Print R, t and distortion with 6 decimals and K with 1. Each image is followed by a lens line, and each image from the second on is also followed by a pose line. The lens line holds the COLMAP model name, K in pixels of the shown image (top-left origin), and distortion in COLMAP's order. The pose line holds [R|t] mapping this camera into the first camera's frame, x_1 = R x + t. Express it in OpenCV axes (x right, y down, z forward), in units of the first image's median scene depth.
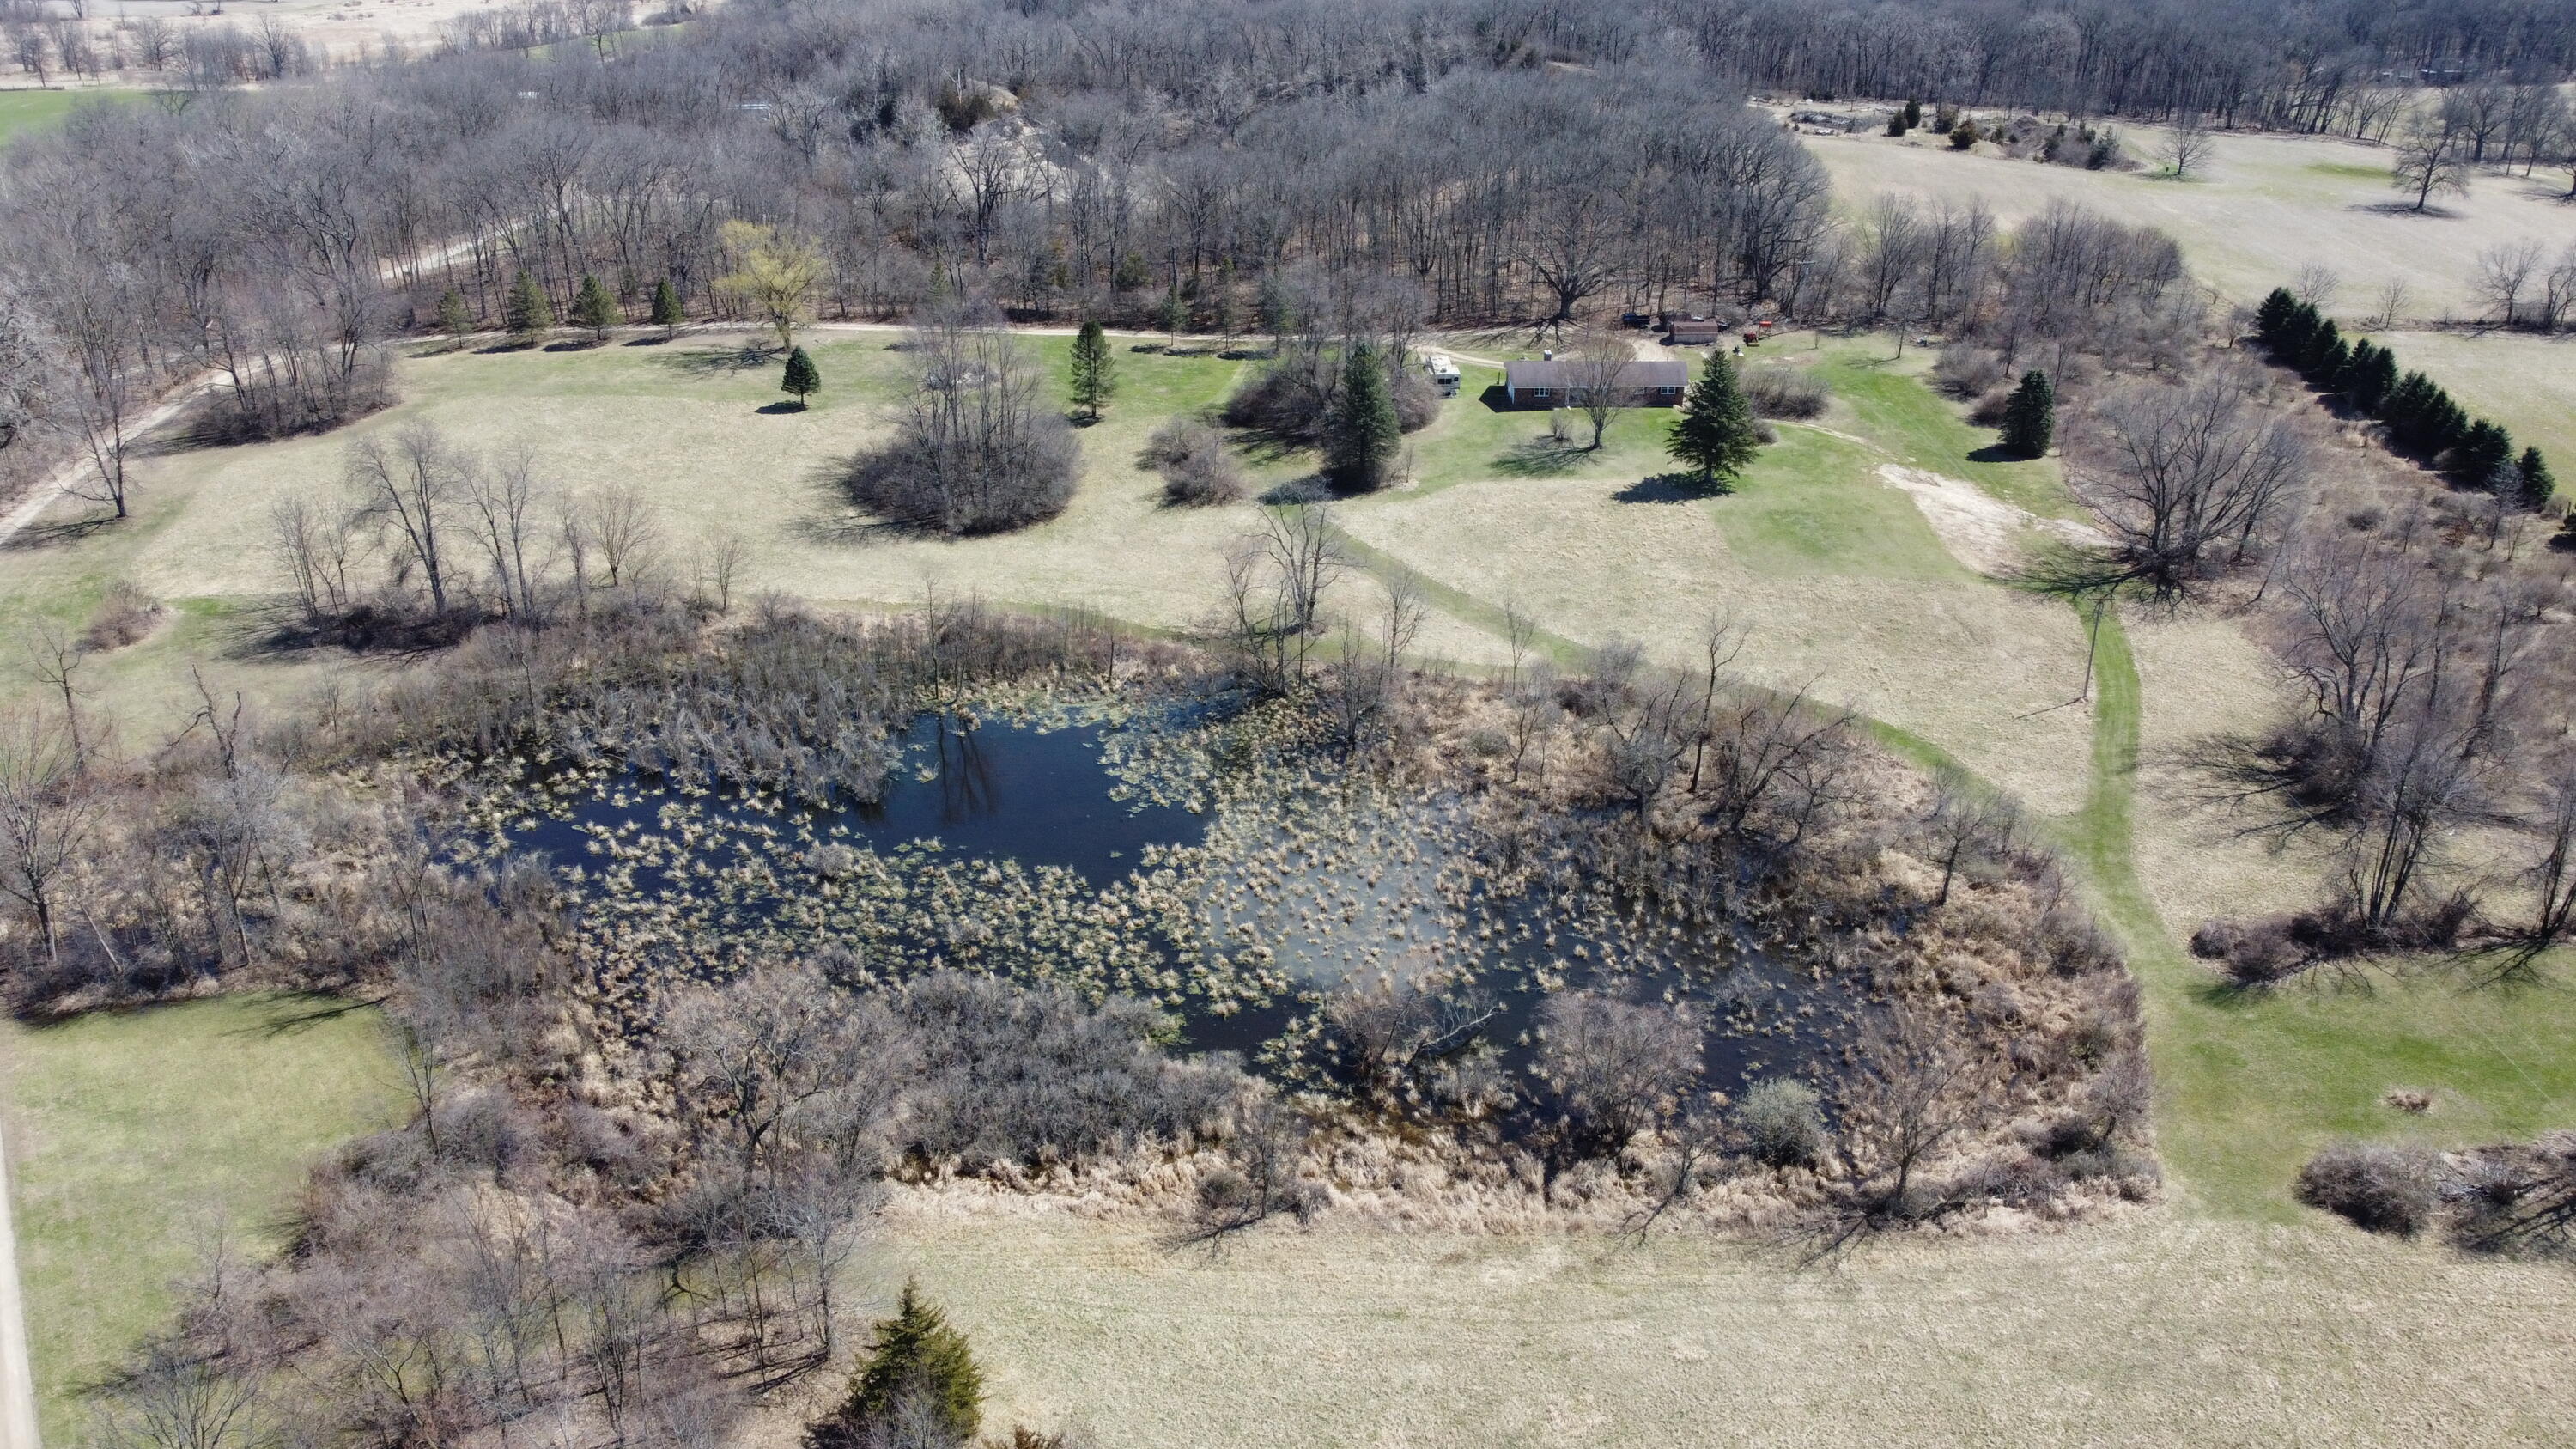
lens RADIAL K [[1945.0, 0, 1291.3], [0, 1945.0, 732.3], [0, 0, 1]] dist [0.005035, -0.009058]
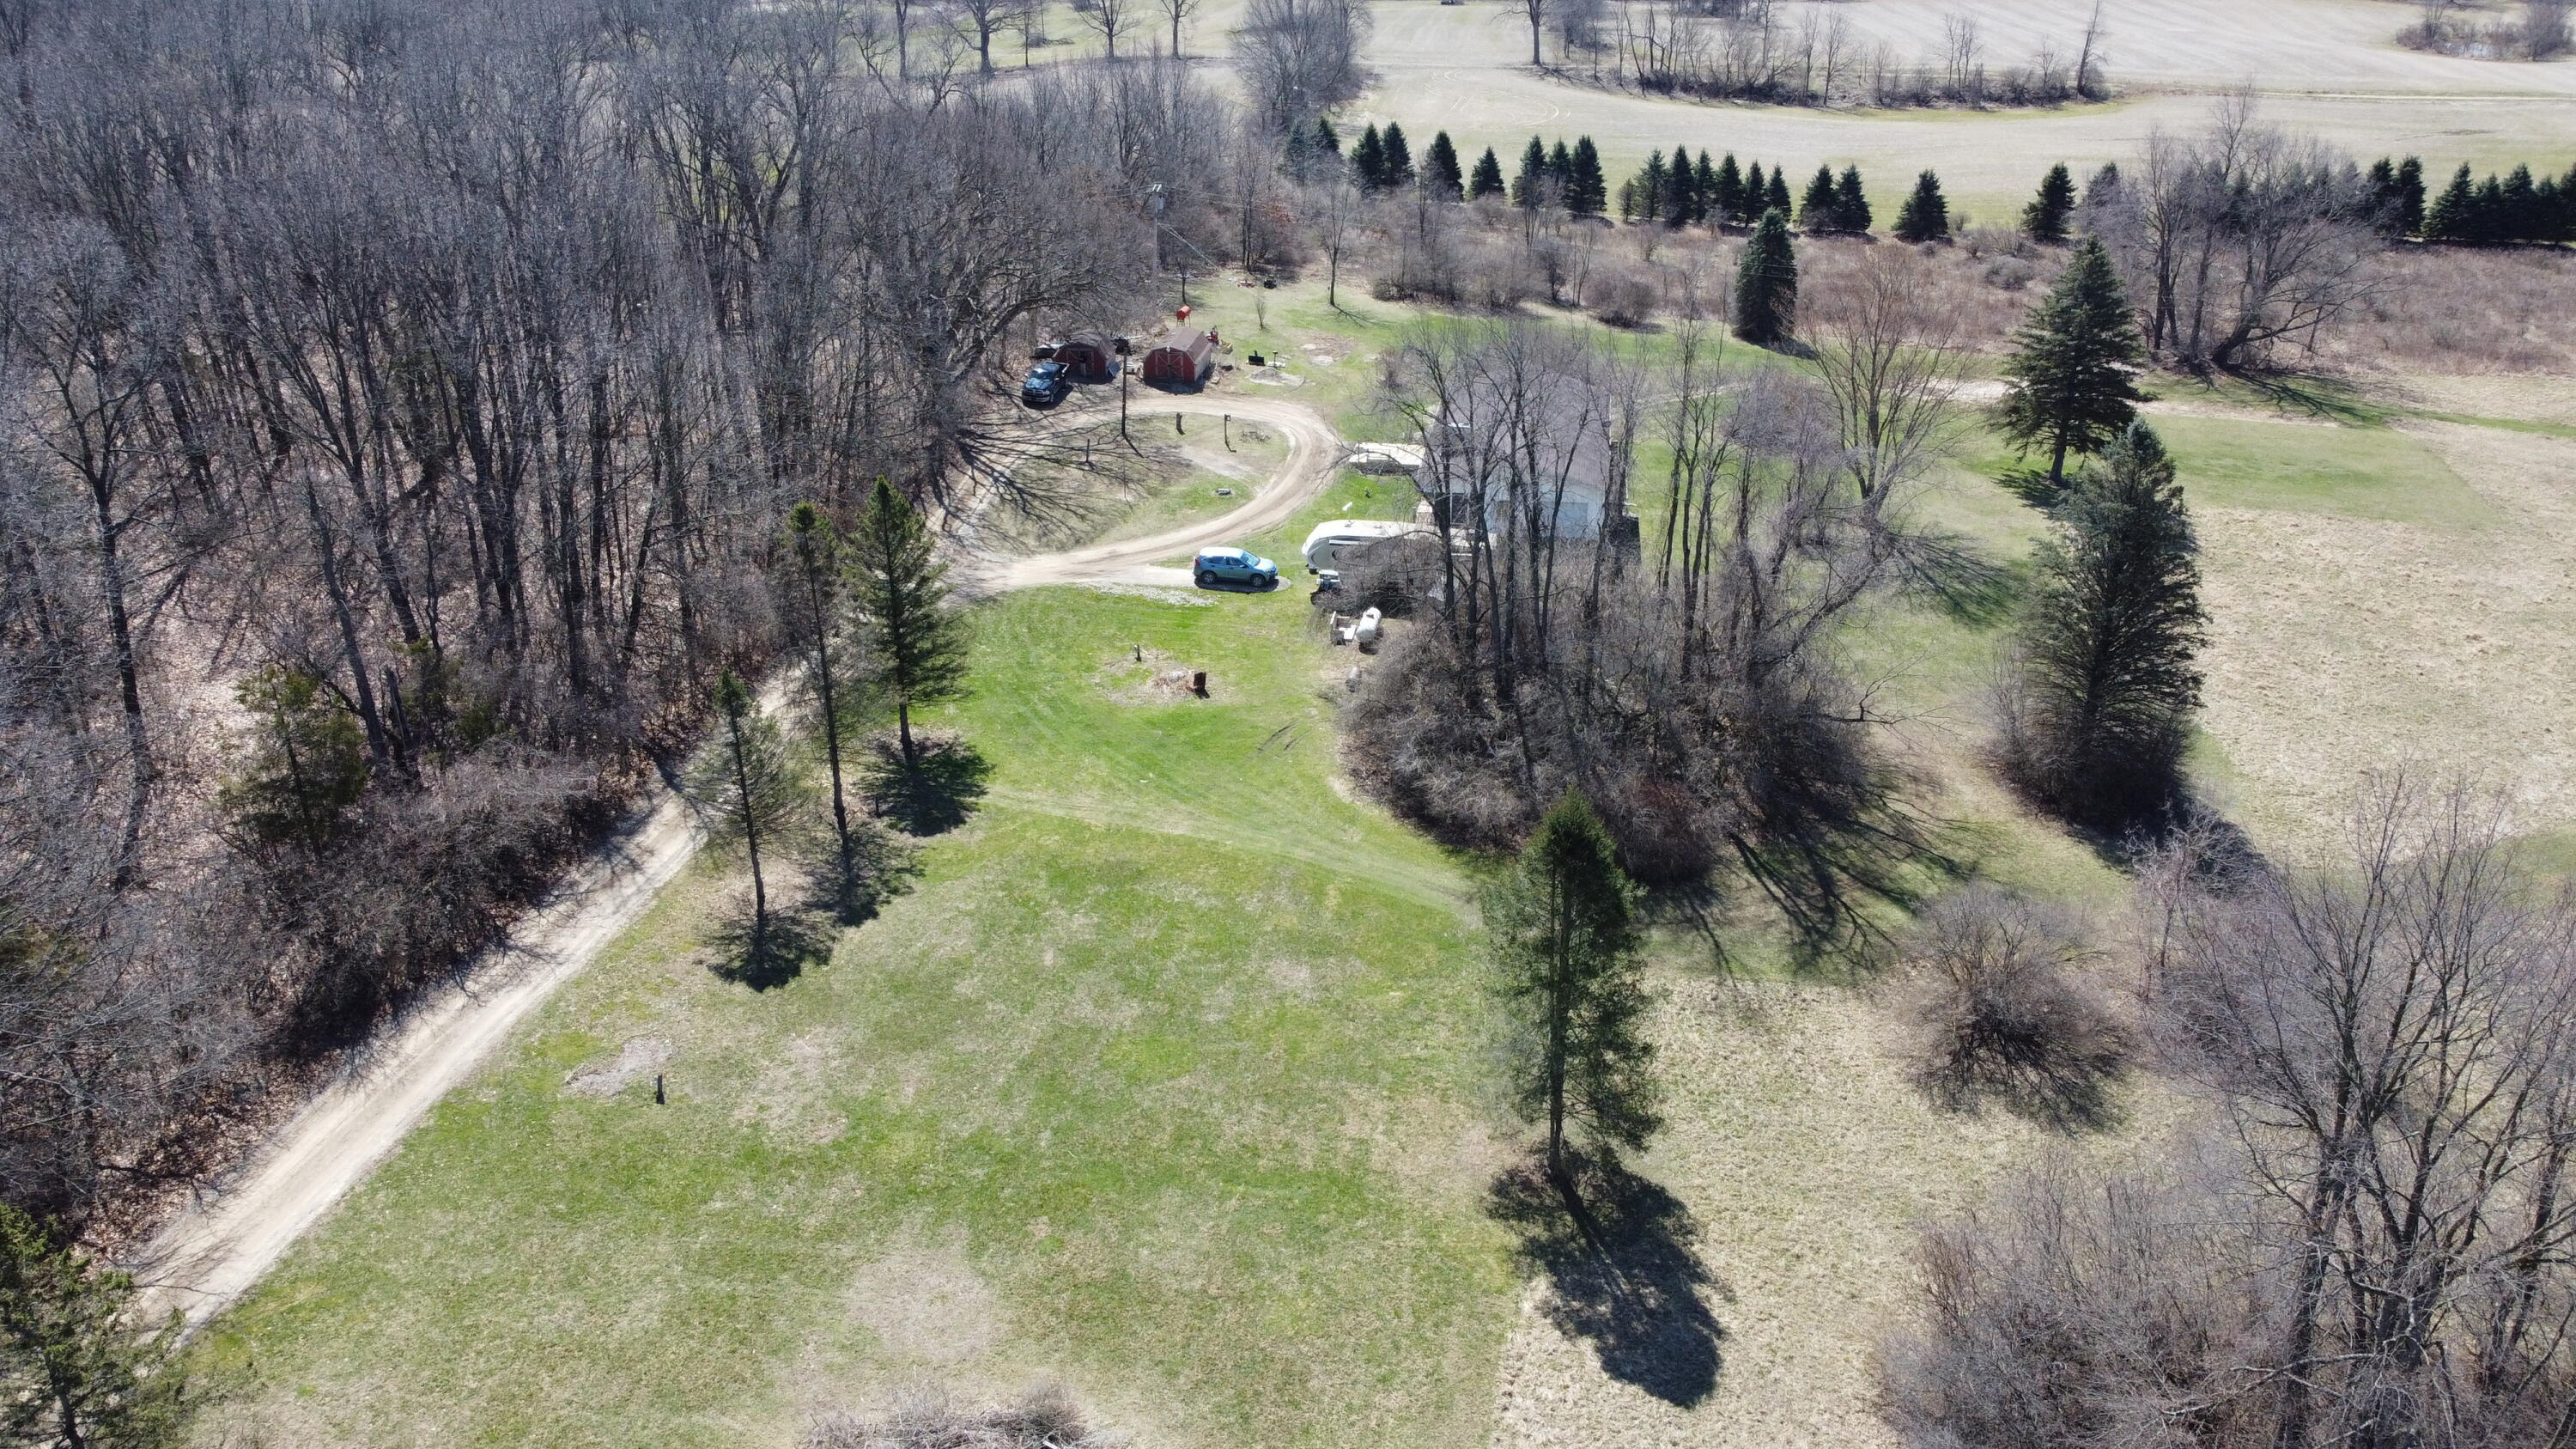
lens RADIAL K [[1945.0, 0, 1292.5], [0, 1945.0, 722.4], [0, 0, 1]] dist [0.005035, -0.009058]
pose [[0.151451, -0.406987, 0.900791, -0.332410], [0.416964, 0.852560, 0.315092, -0.332039], [-0.896216, 0.327877, 0.298820, 1.055089]]
